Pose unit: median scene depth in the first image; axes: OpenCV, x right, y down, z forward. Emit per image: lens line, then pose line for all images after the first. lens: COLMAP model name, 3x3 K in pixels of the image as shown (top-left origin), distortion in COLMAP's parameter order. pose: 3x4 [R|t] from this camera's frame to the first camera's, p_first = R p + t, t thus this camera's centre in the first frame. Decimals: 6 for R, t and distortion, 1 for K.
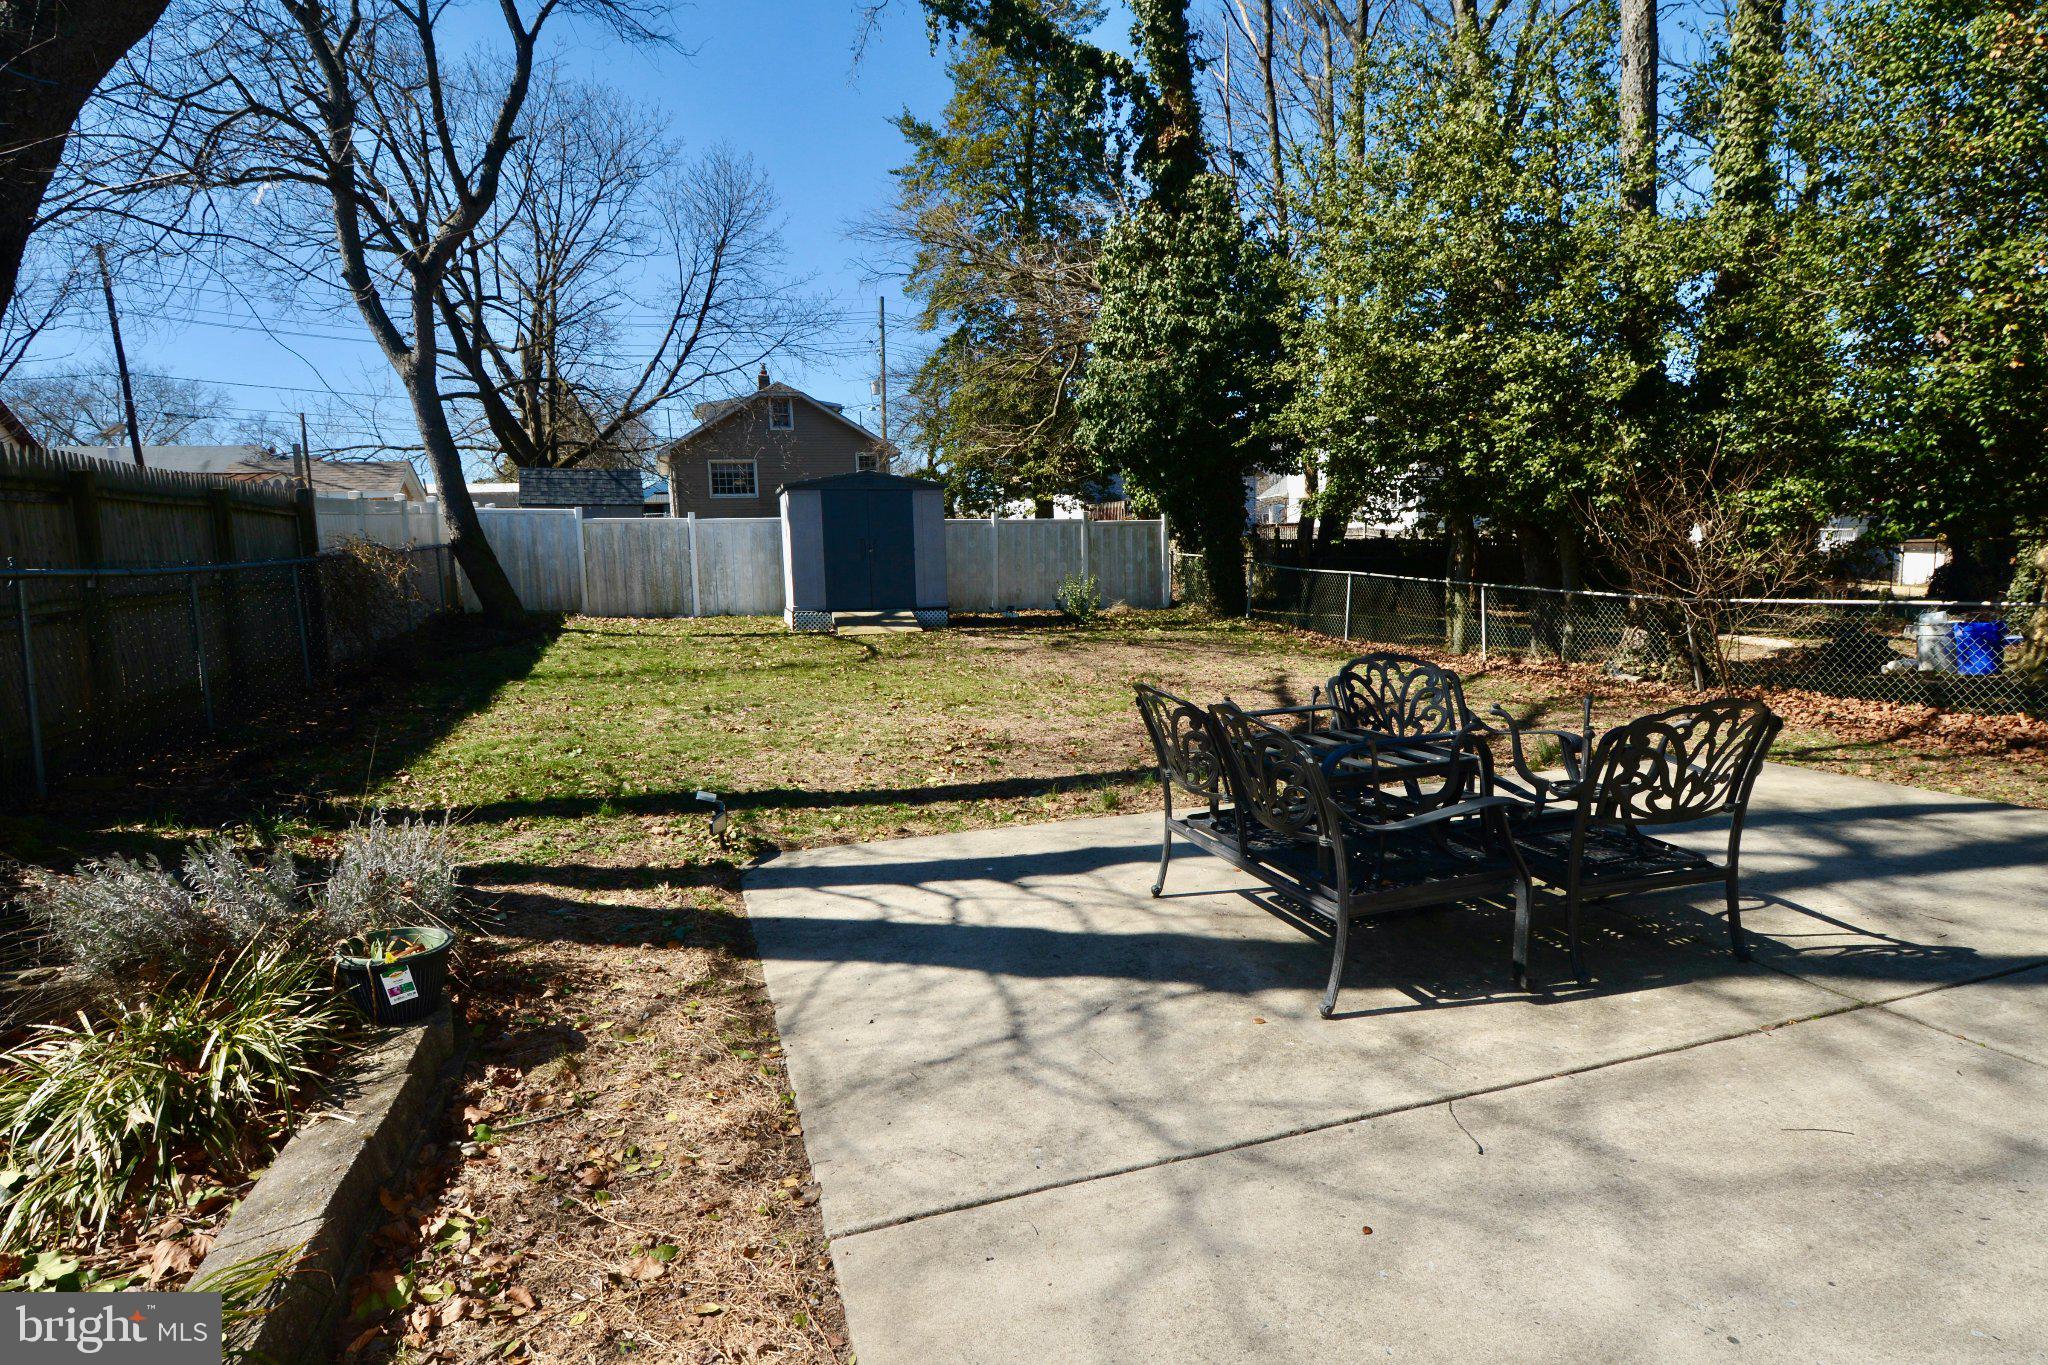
lens RADIAL K [[1124.2, 0, 1034.9], [0, 1124.2, 686.4], [0, 0, 1]] dist [0.005072, -0.011518]
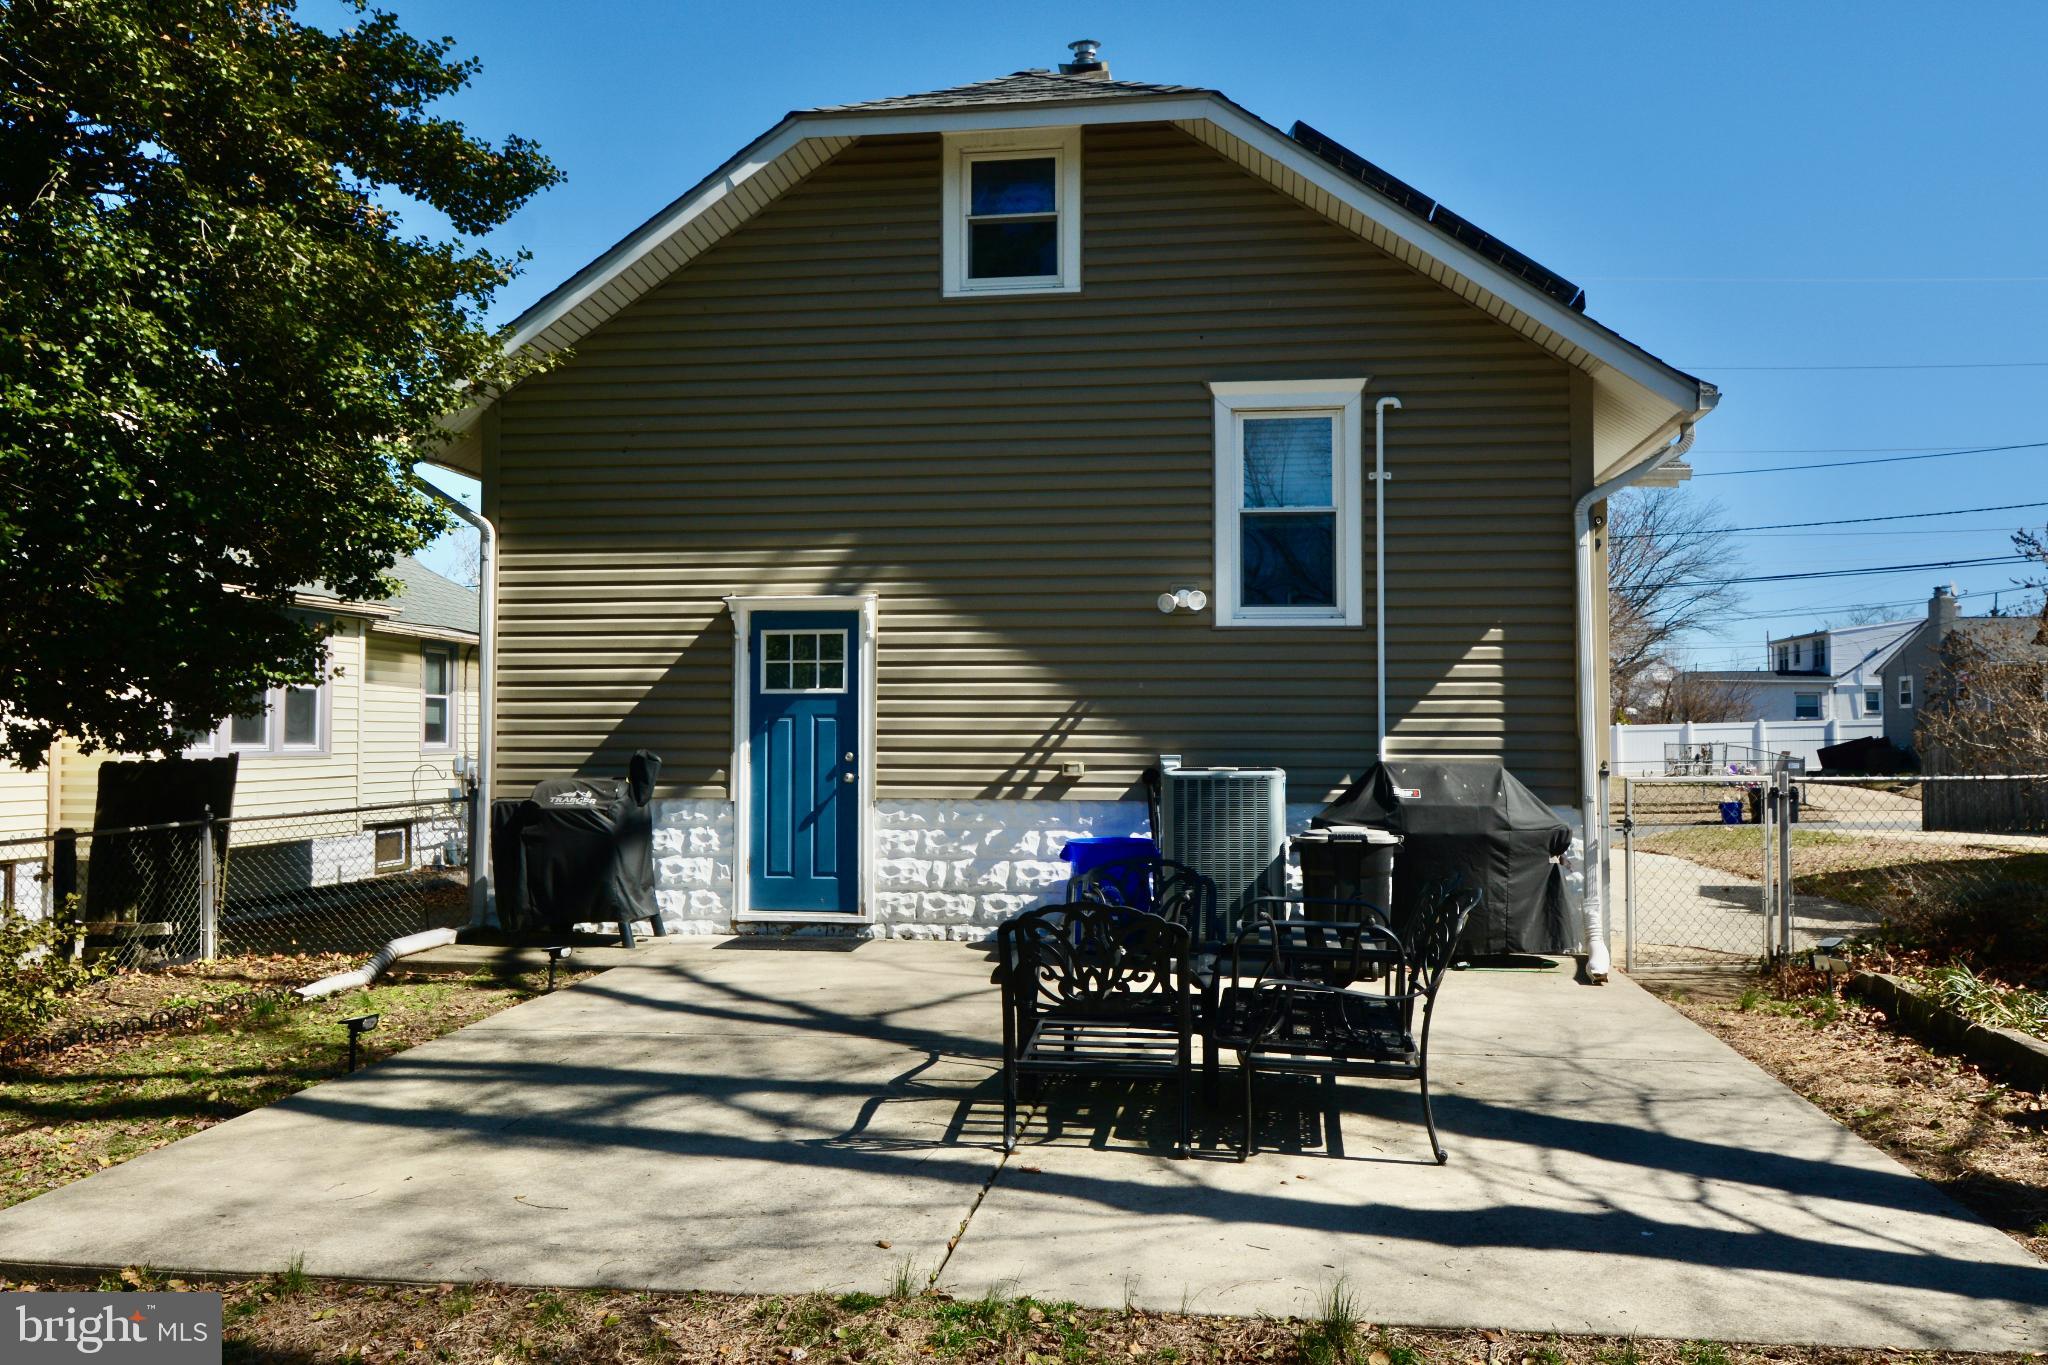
lens RADIAL K [[1550.3, 0, 1018.9], [0, 1550.3, 681.8], [0, 0, 1]] dist [0.019965, -0.021005]
pose [[-0.891953, 0.045822, 0.449801, -0.190590], [0.084879, 0.994133, 0.067040, -0.352353], [-0.444090, 0.097975, -0.890609, 2.693941]]
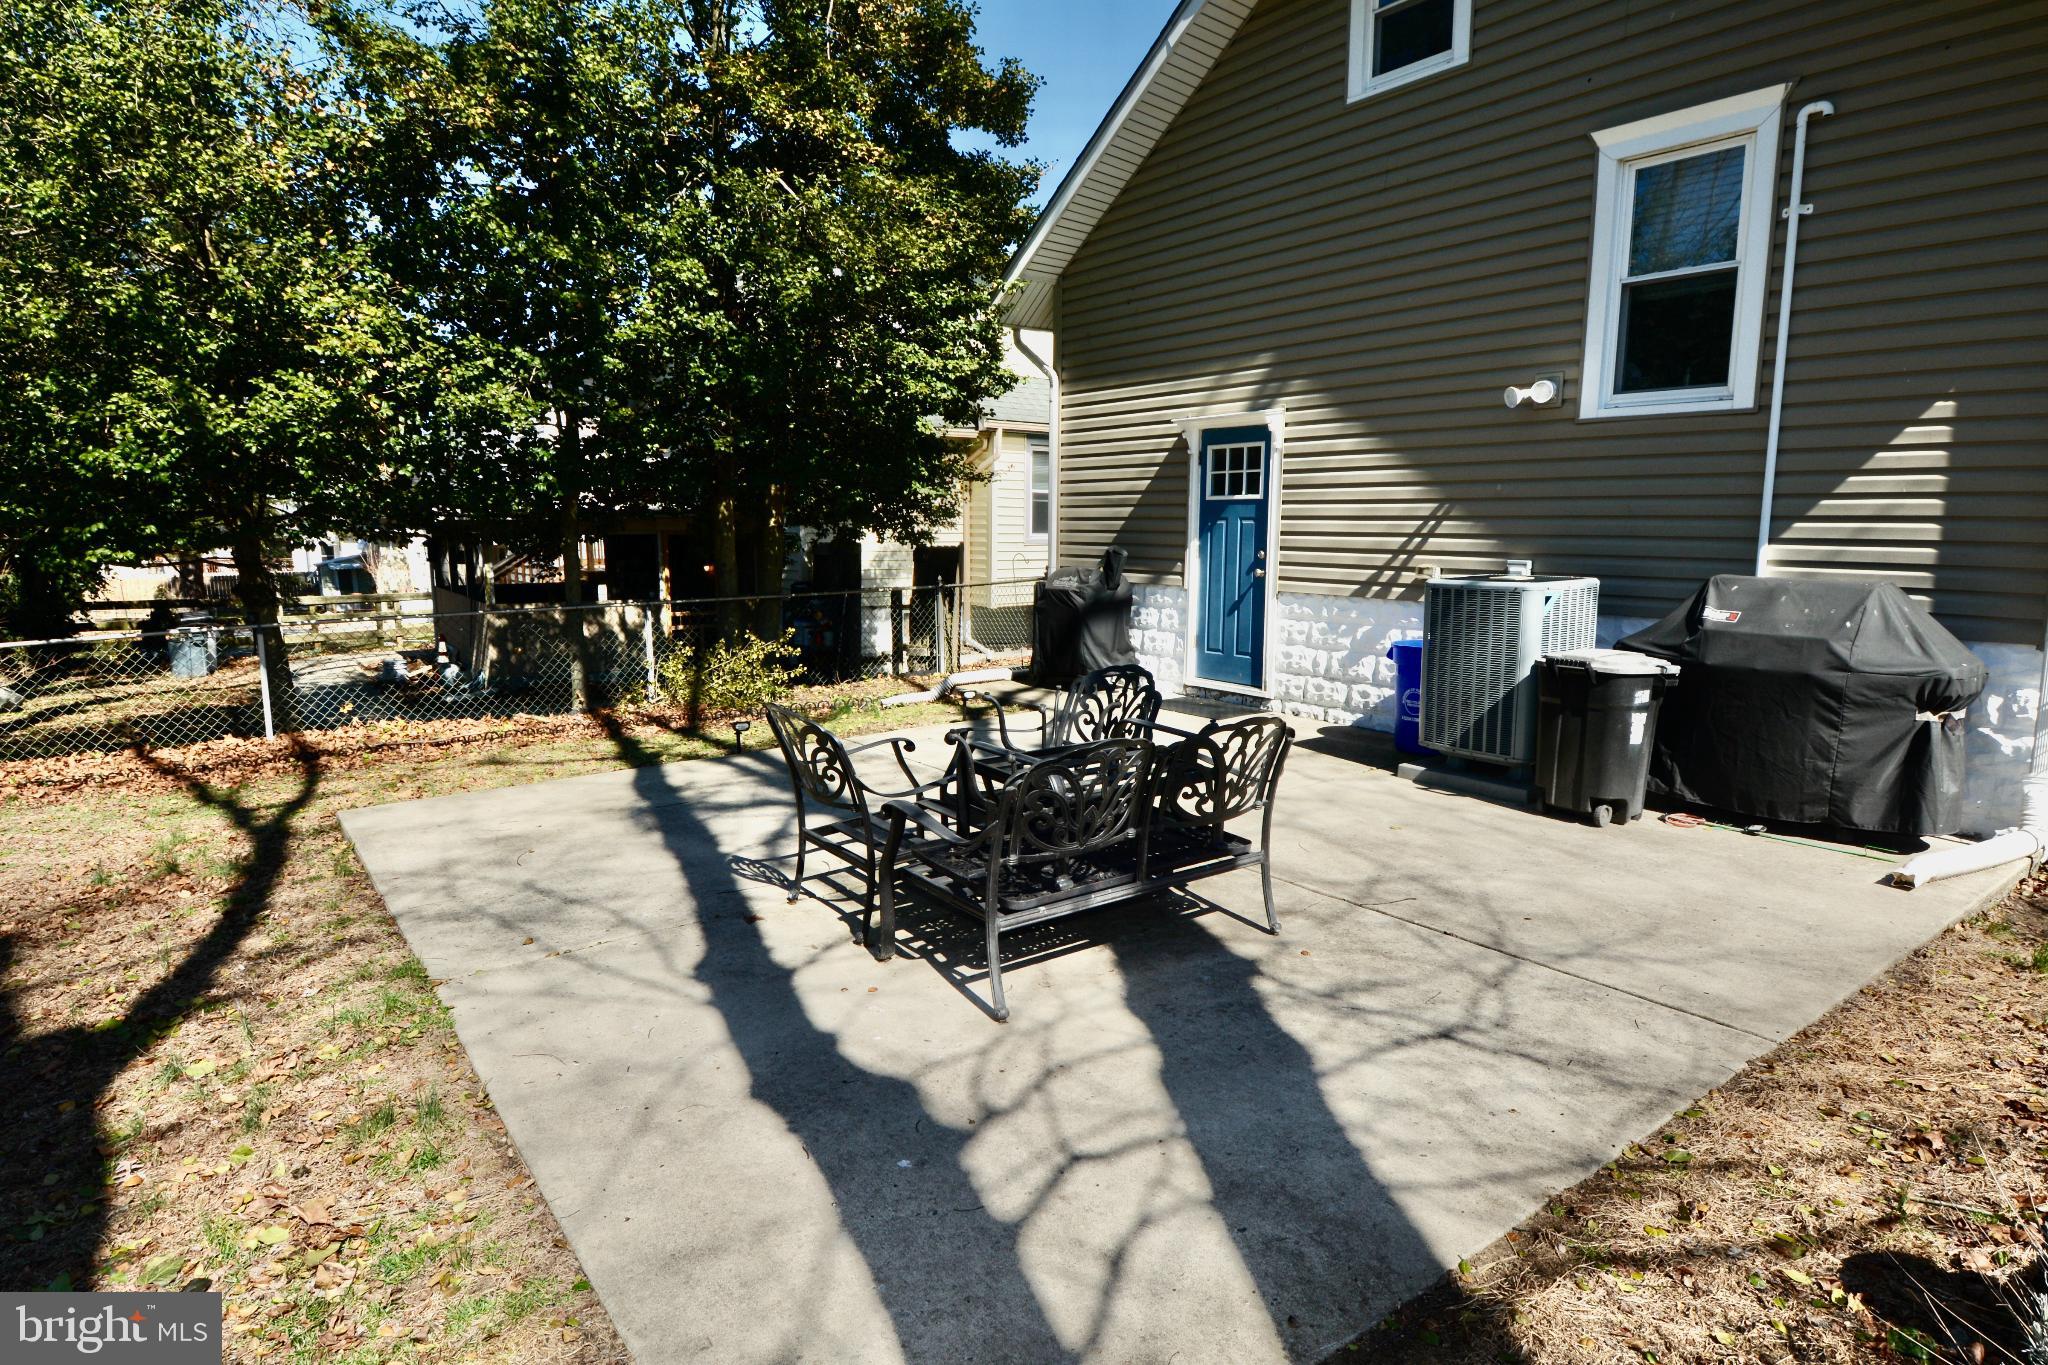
lens RADIAL K [[1124.2, 0, 1031.1], [0, 1124.2, 698.0], [0, 0, 1]] dist [0.005072, -0.011518]
pose [[-0.315654, -0.117917, 0.941519, -0.776238], [0.130462, 0.977432, 0.166153, -0.207297], [-0.939863, 0.175280, -0.293147, 1.466665]]
